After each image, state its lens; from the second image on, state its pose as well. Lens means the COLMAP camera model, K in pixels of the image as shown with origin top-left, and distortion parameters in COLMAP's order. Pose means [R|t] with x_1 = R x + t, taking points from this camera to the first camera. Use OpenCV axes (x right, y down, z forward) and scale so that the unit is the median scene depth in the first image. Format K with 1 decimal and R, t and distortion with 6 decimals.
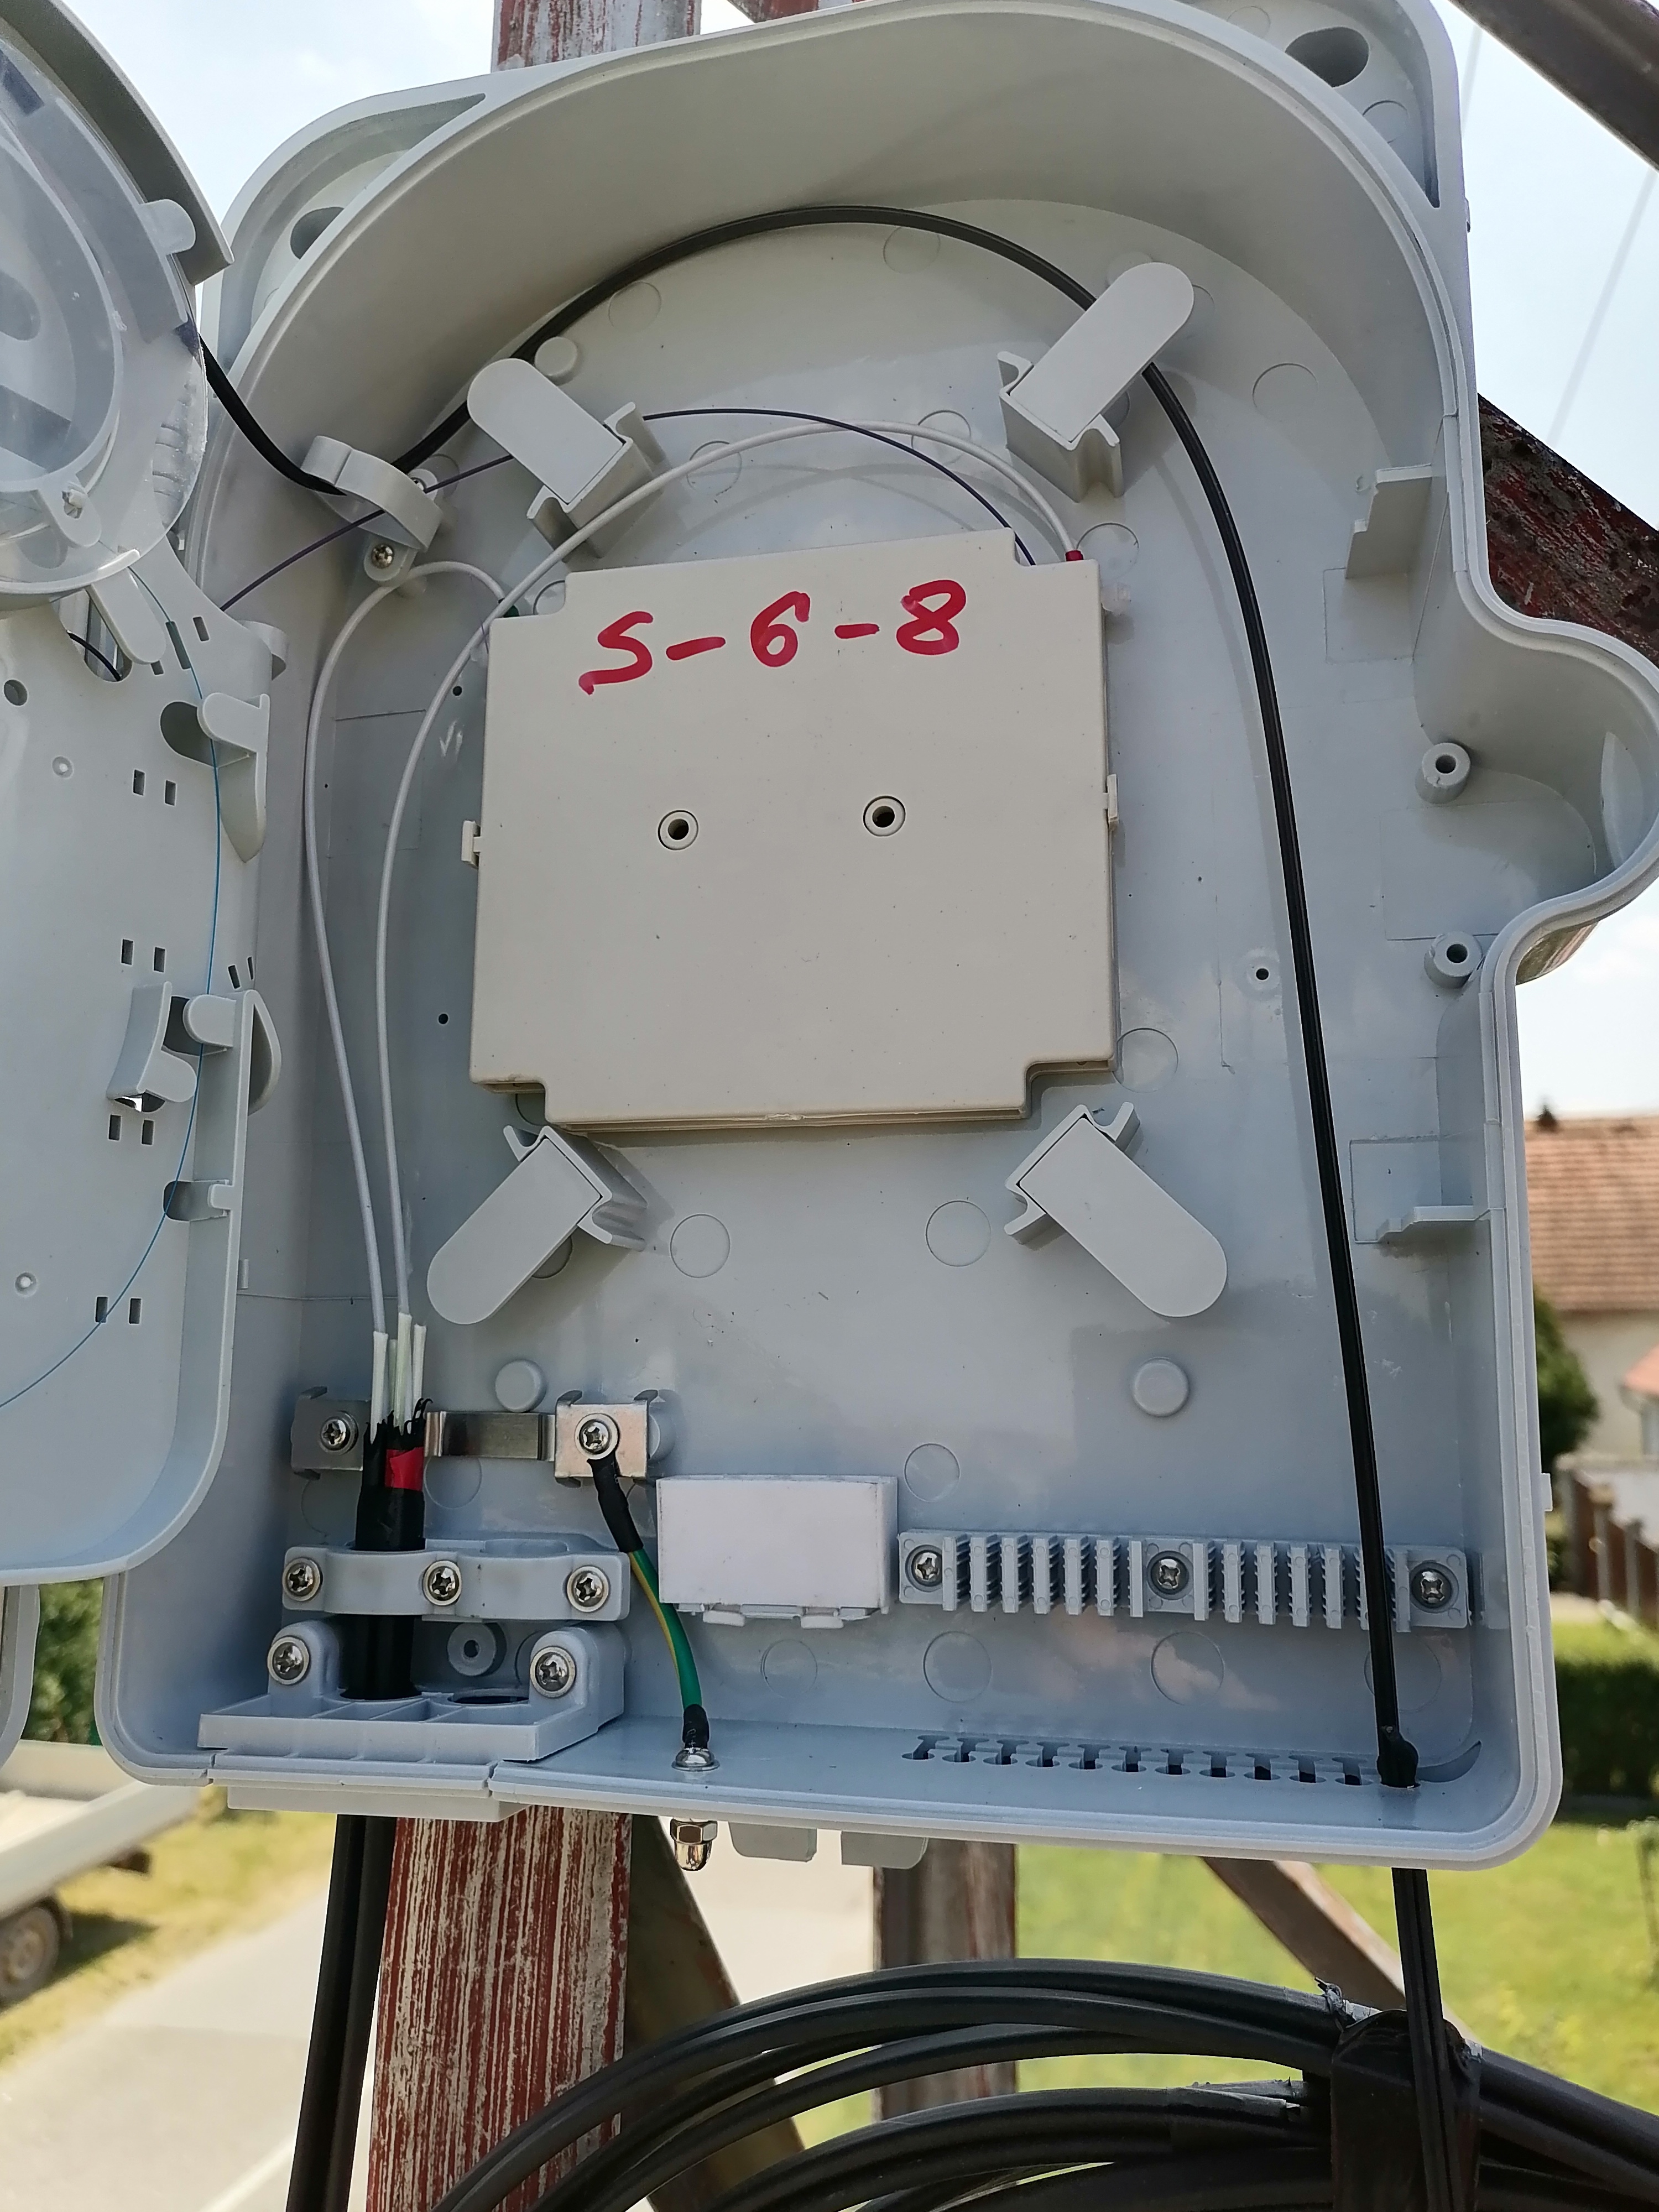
lens RADIAL K [[1719.9, 0, 821.0], [0, 1719.9, 1091.2], [0, 0, 1]] dist [0.003187, 0.005710]
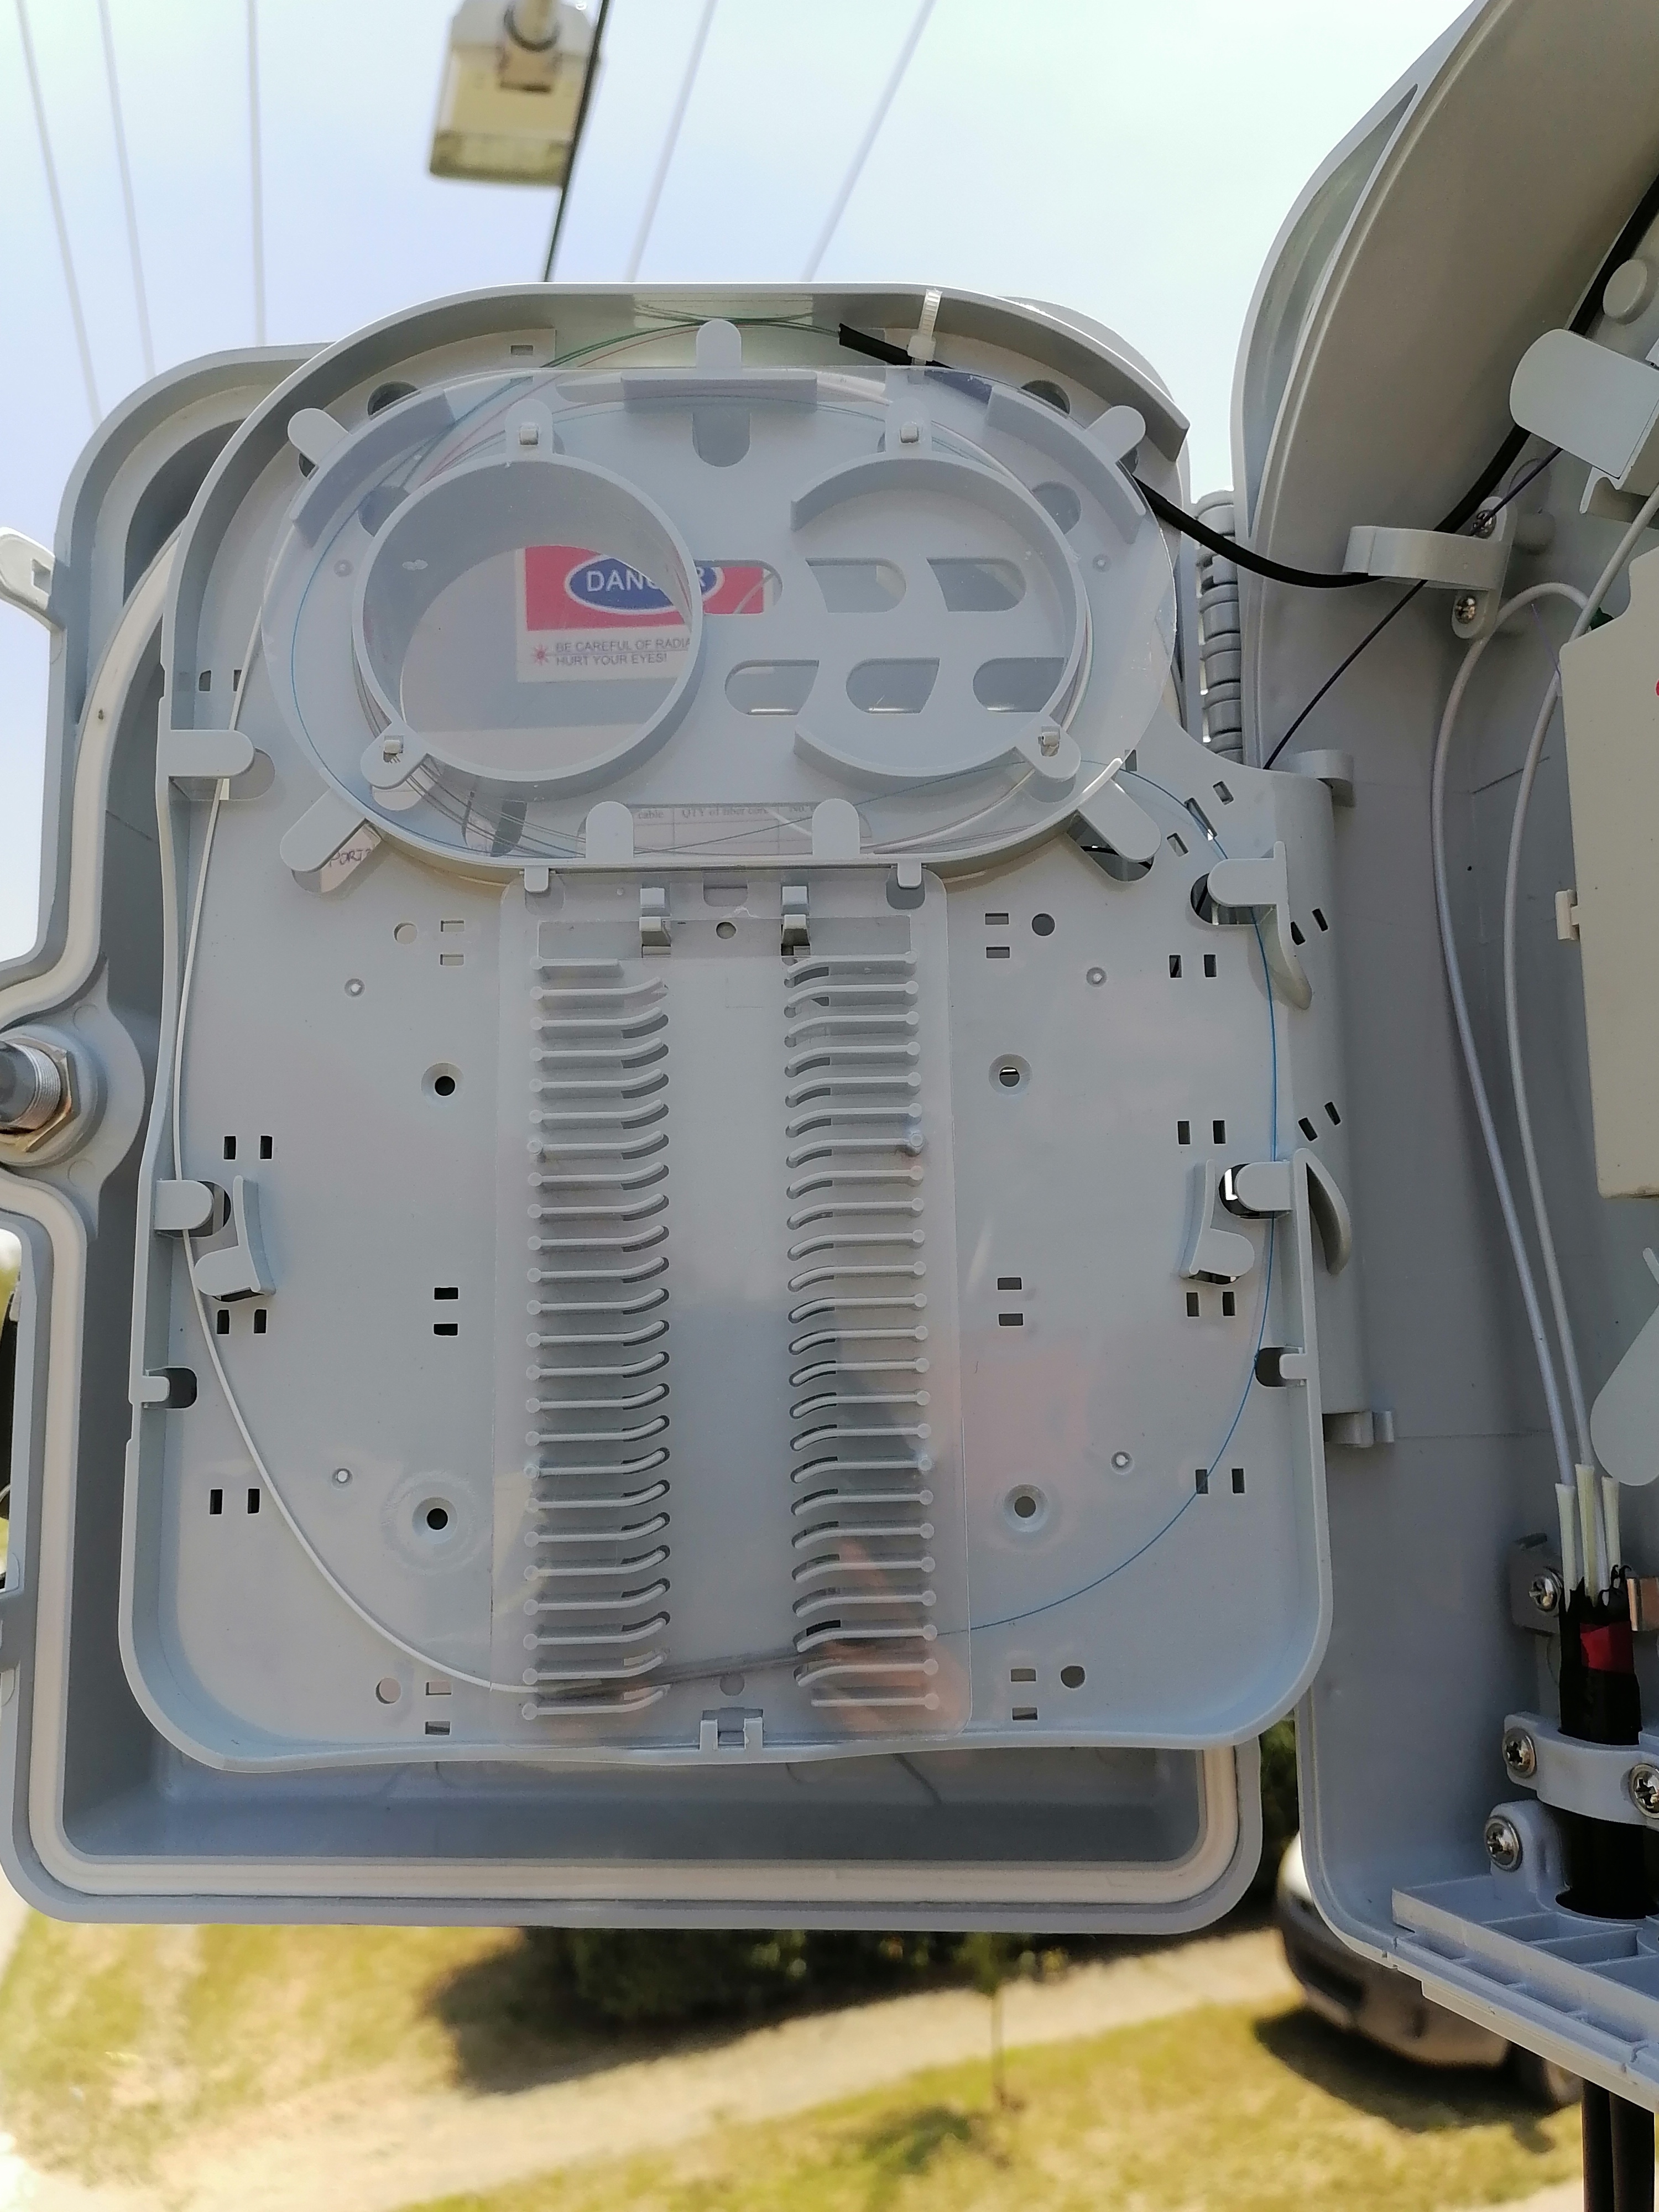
lens RADIAL K [[1719.9, 0, 821.0], [0, 1719.9, 1091.2], [0, 0, 1]] dist [0.003187, 0.005710]
pose [[0.551745, -0.142097, -0.821819, 0.296595], [0.162474, 0.984813, -0.061199, -0.068671], [0.818034, -0.099758, 0.566452, 0.206036]]
